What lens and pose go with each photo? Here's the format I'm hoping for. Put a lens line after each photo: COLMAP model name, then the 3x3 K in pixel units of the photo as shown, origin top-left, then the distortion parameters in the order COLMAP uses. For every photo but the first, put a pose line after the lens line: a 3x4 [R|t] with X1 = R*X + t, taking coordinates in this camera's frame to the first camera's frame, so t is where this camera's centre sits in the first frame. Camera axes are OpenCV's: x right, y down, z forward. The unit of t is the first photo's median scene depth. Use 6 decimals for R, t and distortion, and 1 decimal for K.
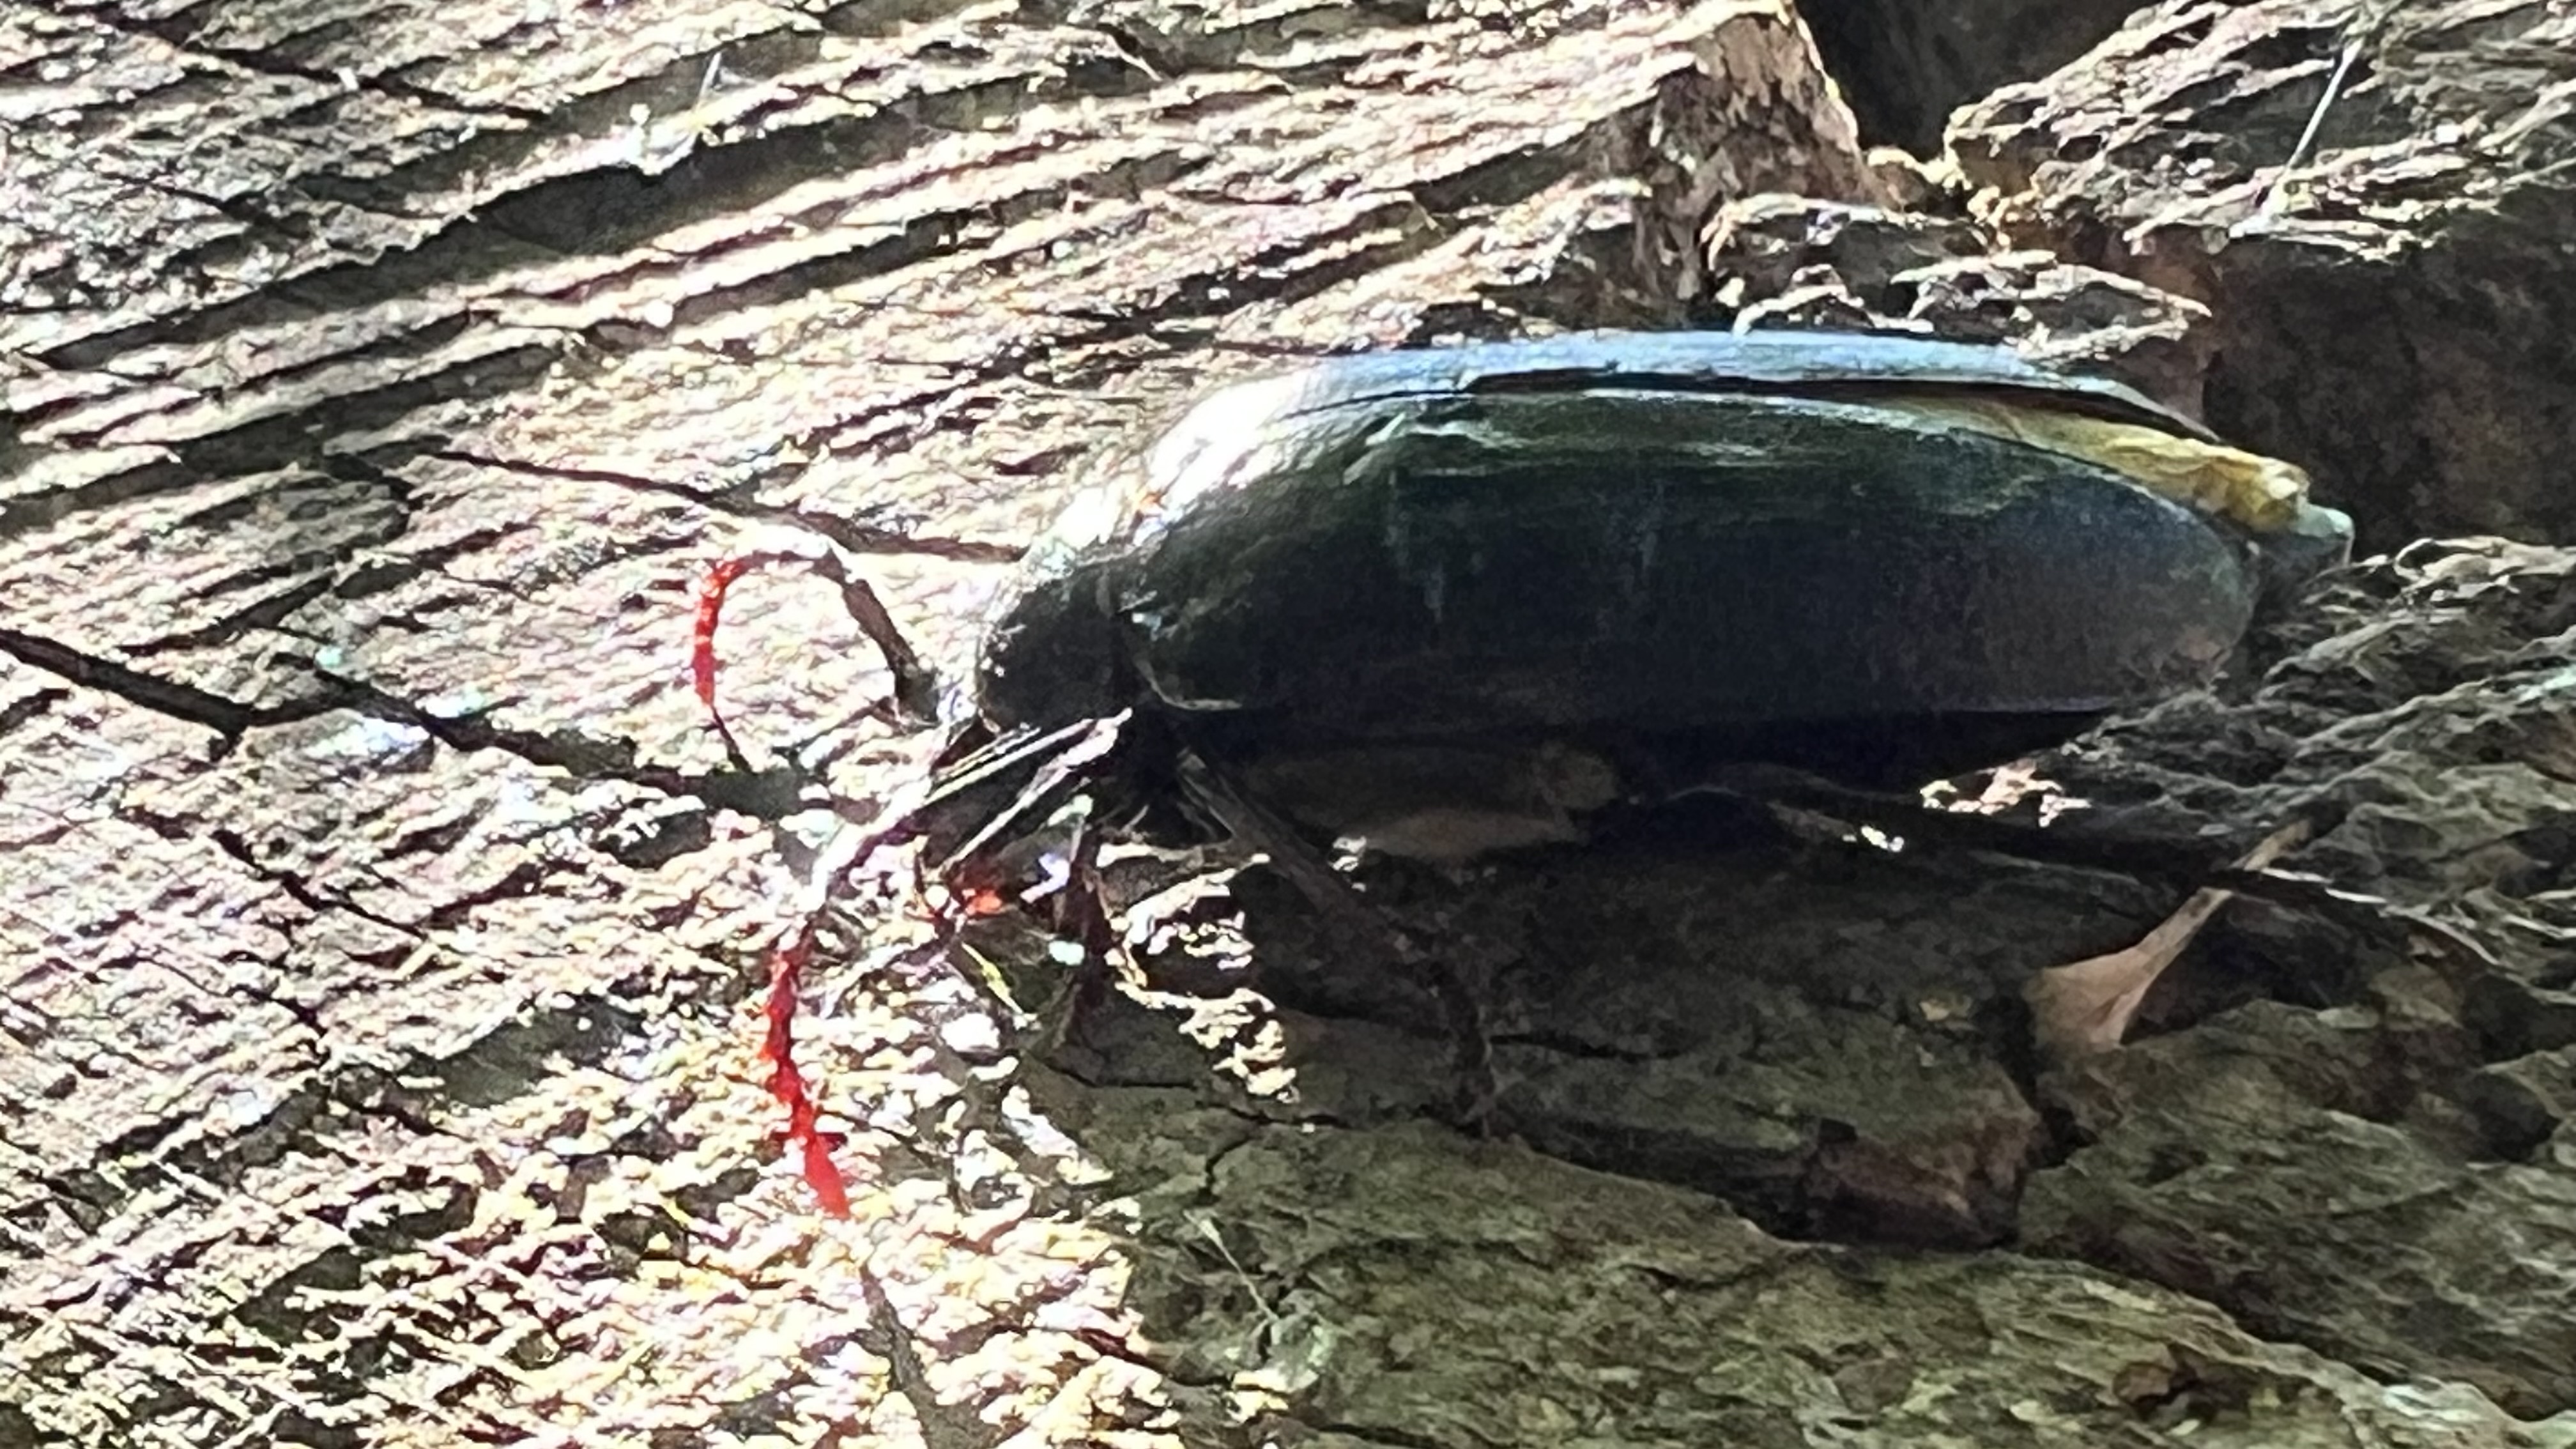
lens RADIAL K [[5871.7, 0, 1288.0], [0, 5871.7, 724.5], [0, 0, 1]] dist [0.014014, -0.653125]
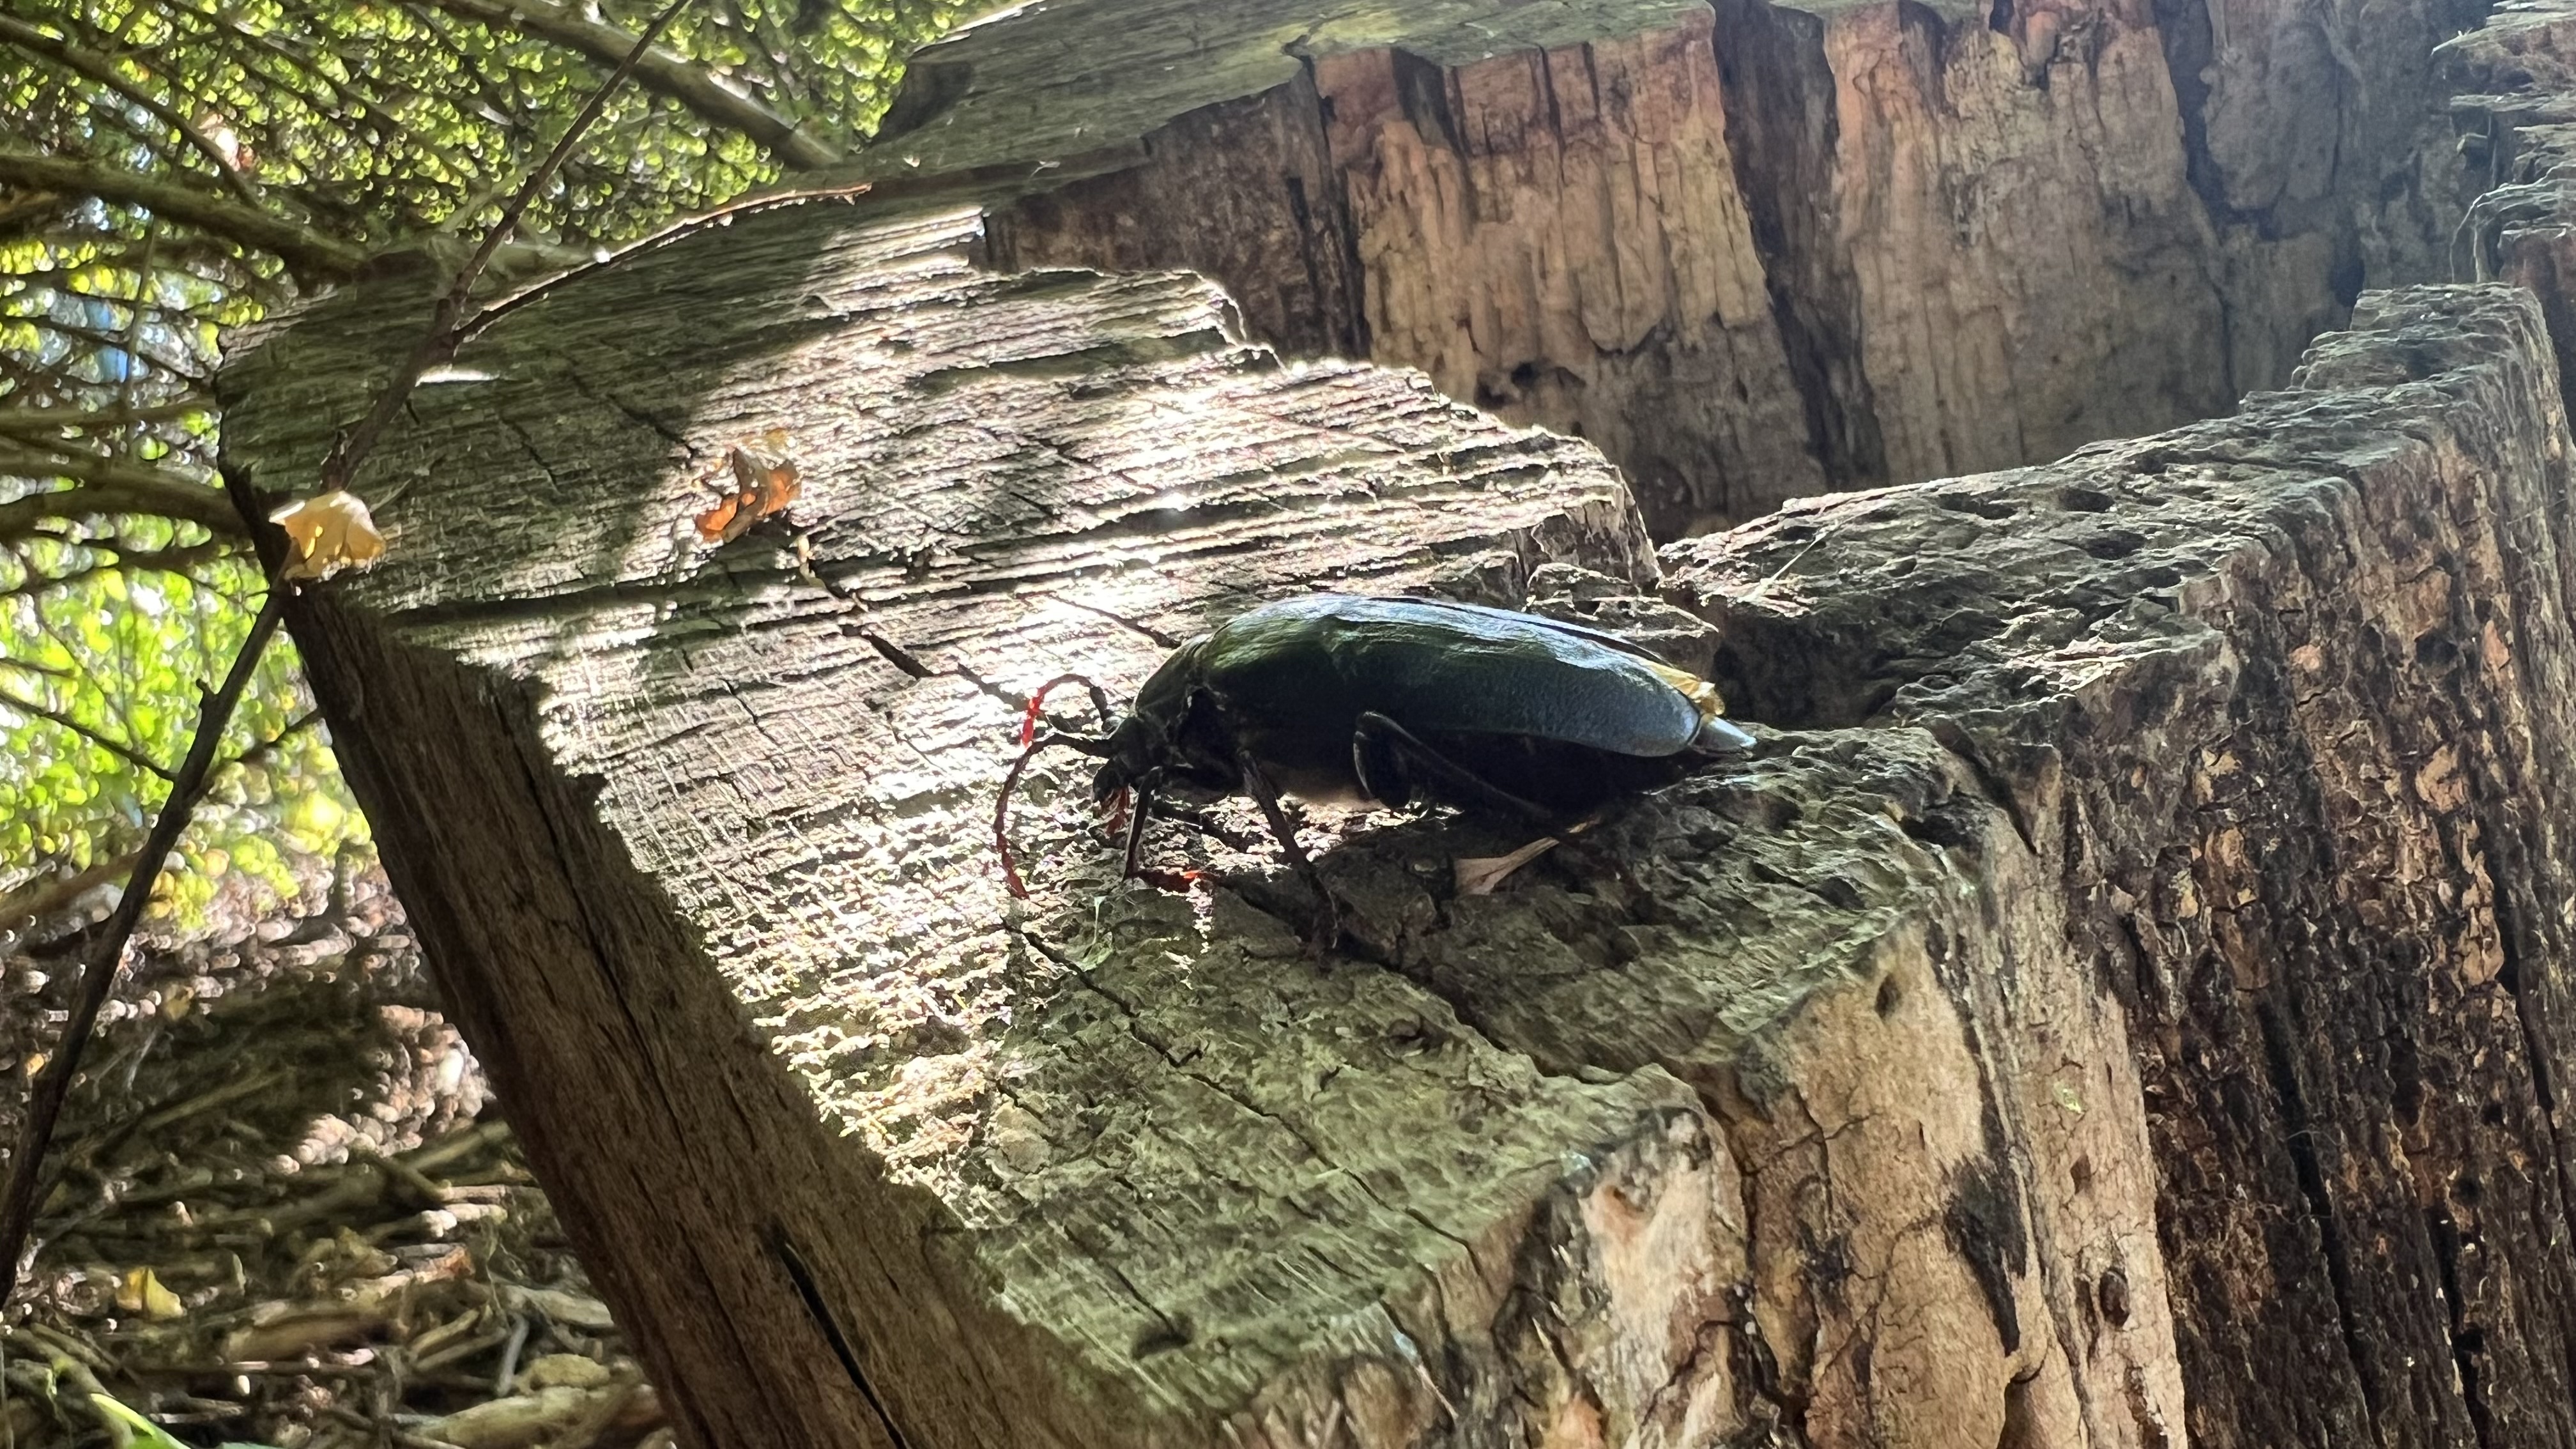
lens RADIAL K [[2030.7, 0, 1288.0], [0, 2030.7, 724.5], [0, 0, 1]] dist [-0.014015, 0.011146]
pose [[0.955309, 0.152853, -0.253022, 0.210658], [-0.165097, 0.985887, -0.027758, 0.019444], [0.245208, 0.068291, 0.967062, 0.171785]]
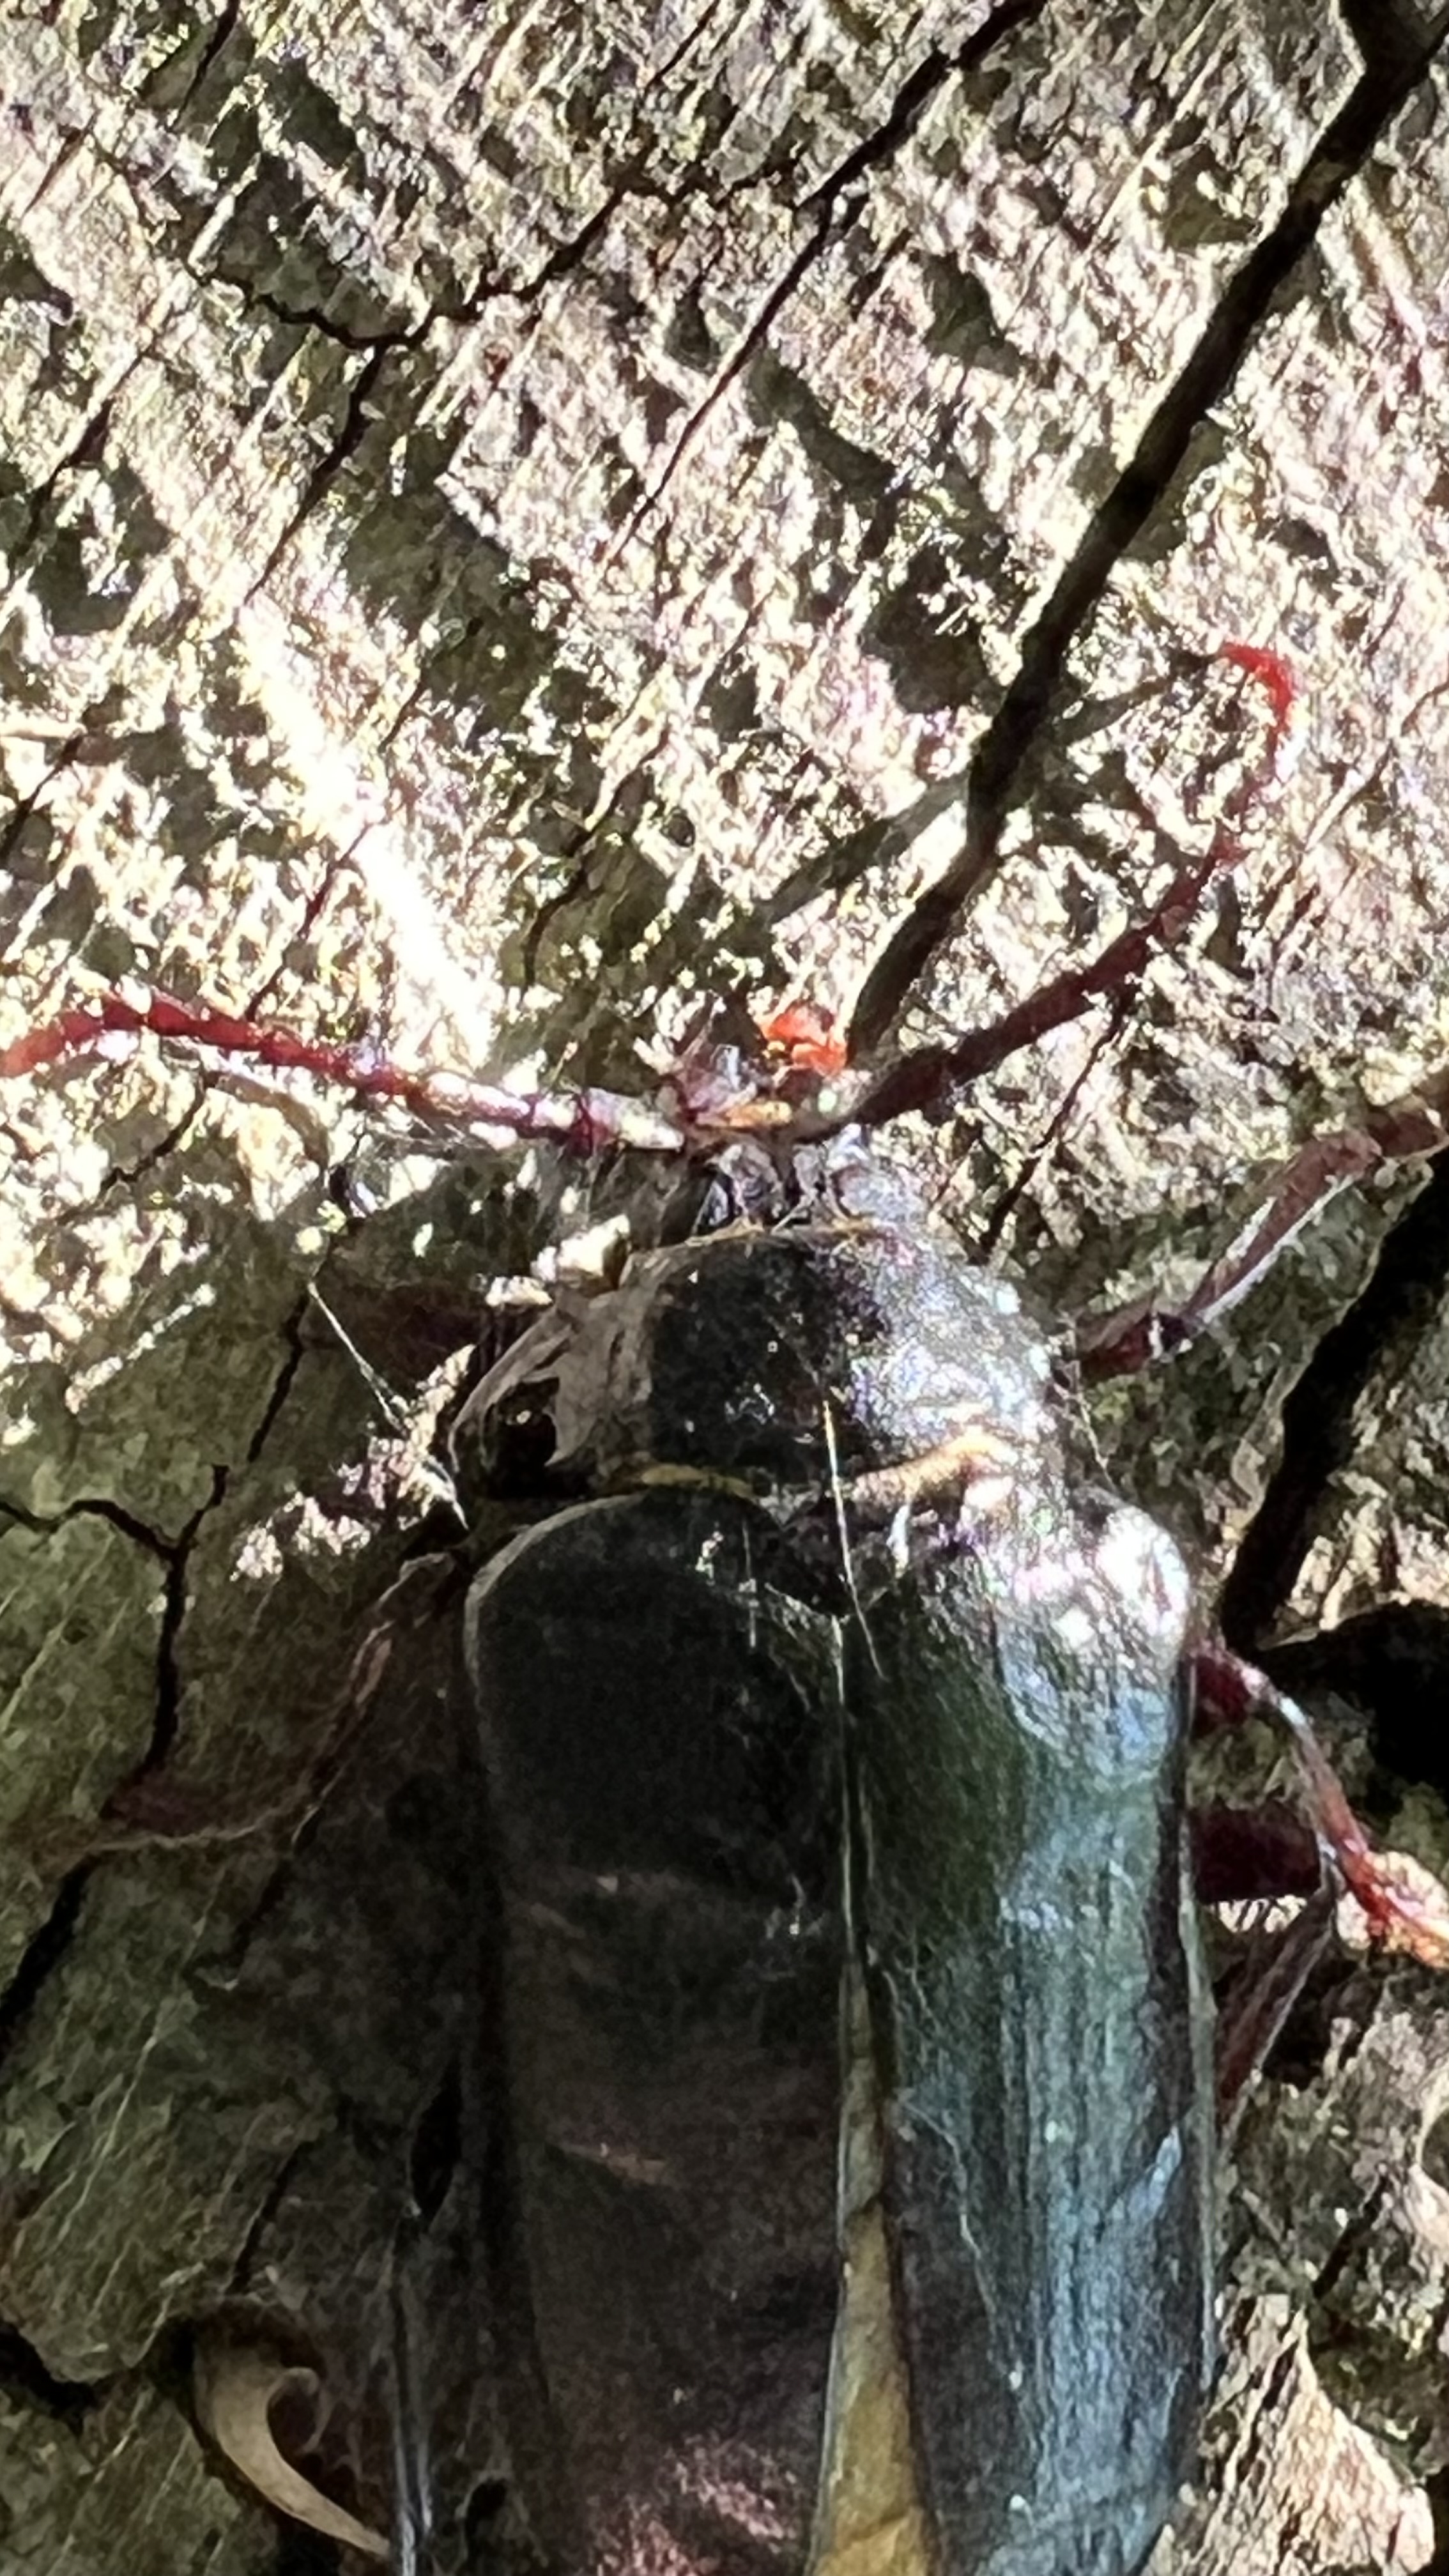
lens RADIAL K [[5871.7, 0, 625.7], [0, 5871.7, 1288.2], [0, 0, 1]] dist [0.014014, -0.653125]
pose [[0.136884, 0.923022, 0.359573, -0.295766], [-0.548904, -0.231489, 0.803192, -0.566880], [0.824601, -0.307315, 0.474964, 0.545917]]
